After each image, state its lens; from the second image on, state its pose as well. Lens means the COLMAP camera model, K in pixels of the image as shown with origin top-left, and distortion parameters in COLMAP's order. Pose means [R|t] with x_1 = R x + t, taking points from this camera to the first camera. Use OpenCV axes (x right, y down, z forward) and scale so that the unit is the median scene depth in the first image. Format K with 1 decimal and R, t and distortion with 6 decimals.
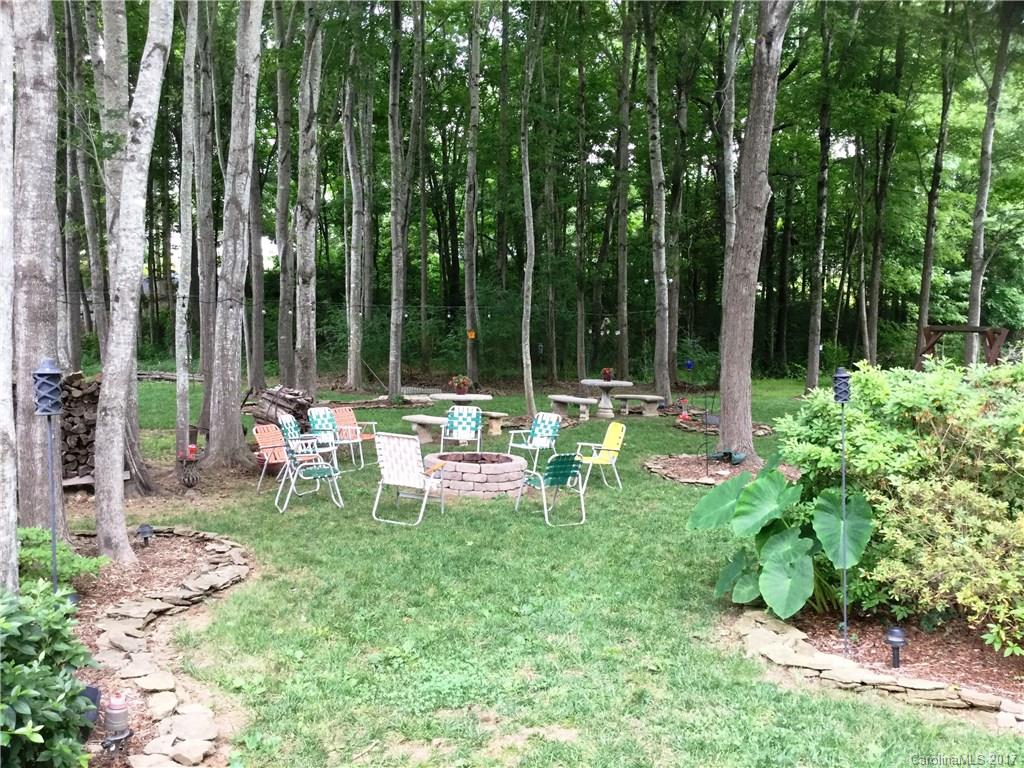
lens RADIAL K [[932.5, 0, 512.0], [0, 932.5, 384.0], [0, 0, 1]] dist [0.094035, -0.159671]
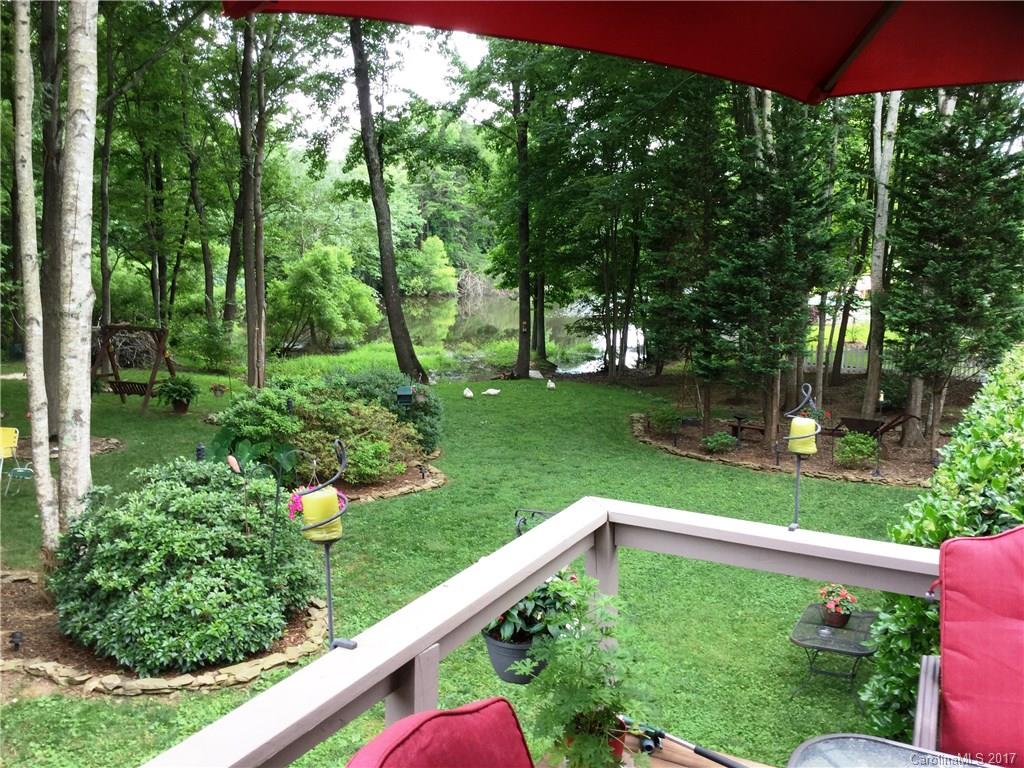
lens RADIAL K [[932.5, 0, 512.0], [0, 932.5, 384.0], [0, 0, 1]] dist [0.094035, -0.159671]
pose [[0.507379, -0.121716, 0.853084, -1.633671], [0.055931, 0.992538, 0.108347, -0.314044], [-0.859906, -0.007259, 0.510401, -0.937800]]
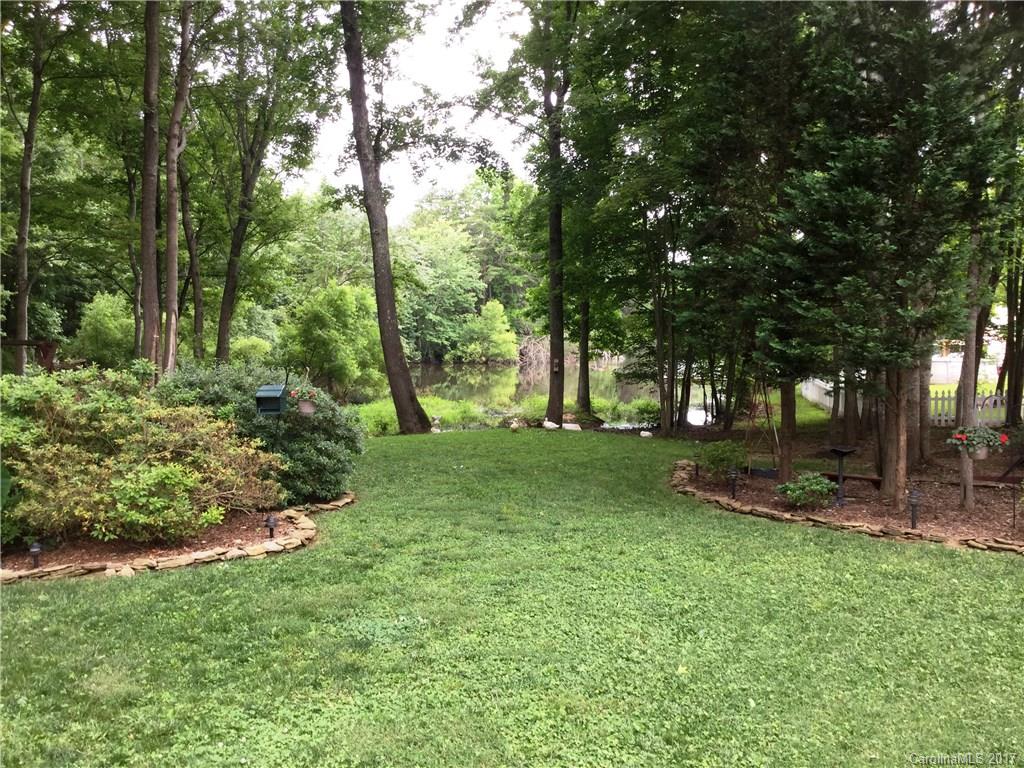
lens RADIAL K [[932.5, 0, 512.0], [0, 932.5, 384.0], [0, 0, 1]] dist [0.094035, -0.159671]
pose [[0.579241, -0.042690, 0.814038, -0.371191], [0.051744, 0.998539, 0.015546, 0.016591], [-0.813512, 0.033116, 0.580604, -0.513894]]
